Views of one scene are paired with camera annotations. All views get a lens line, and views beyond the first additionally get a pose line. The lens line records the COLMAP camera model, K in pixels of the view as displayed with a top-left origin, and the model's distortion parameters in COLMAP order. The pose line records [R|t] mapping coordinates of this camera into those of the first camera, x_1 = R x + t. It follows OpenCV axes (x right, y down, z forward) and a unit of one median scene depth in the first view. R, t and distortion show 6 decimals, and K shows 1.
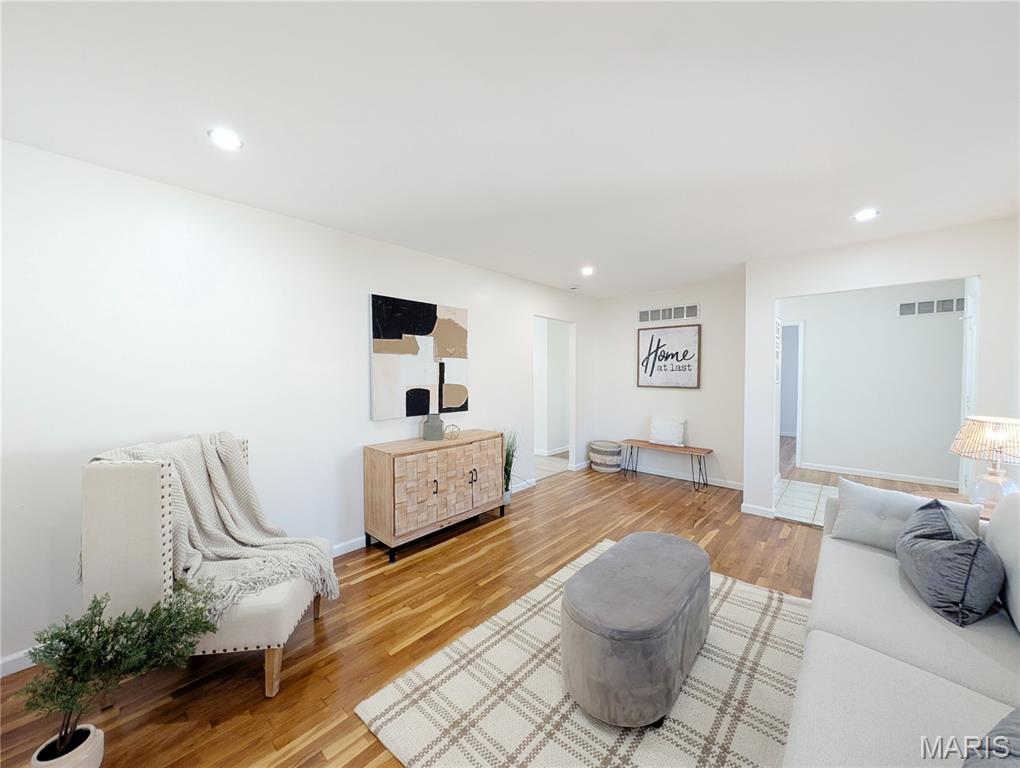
lens RADIAL K [[387.7, 0, 505.7], [0, 387.7, 385.2], [0, 0, 1]] dist [-0.000245, -0.000118]
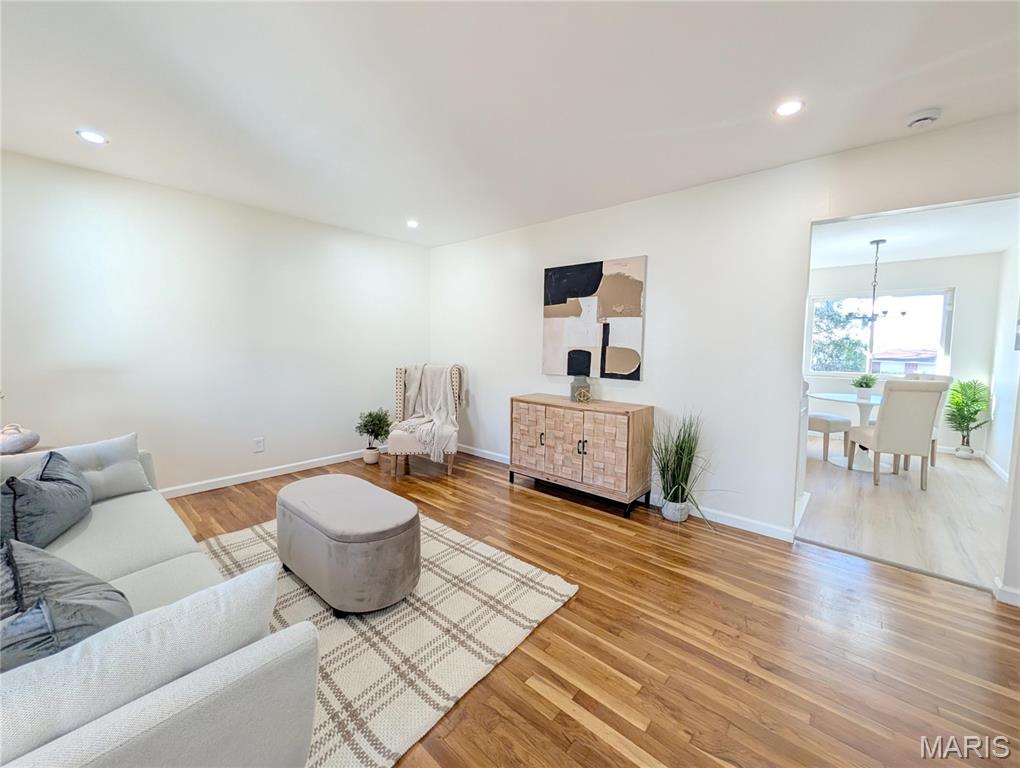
lens RADIAL K [[402.7, 0, 516.5], [0, 402.7, 376.7], [0, 0, 1]] dist [0.000490, -0.000084]
pose [[0.016331, 0.083658, -0.996361, 0.840853], [-0.047571, 0.995430, 0.082800, -0.000952], [0.998734, 0.046046, 0.020236, 0.817334]]
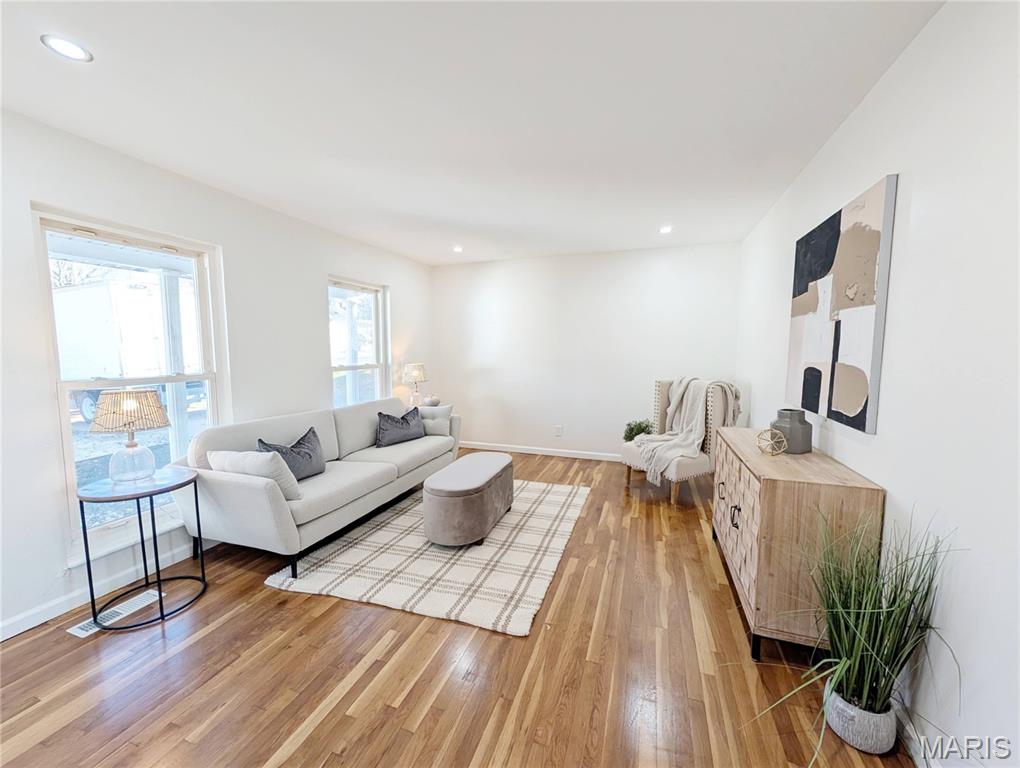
lens RADIAL K [[387.7, 0, 505.7], [0, 387.7, 385.2], [0, 0, 1]] dist [-0.000245, -0.000118]
pose [[-0.923339, 0.039020, -0.381997, 0.459469], [-0.009382, 0.992234, 0.124032, -0.034603], [0.383870, 0.118107, -0.915802, 1.382440]]
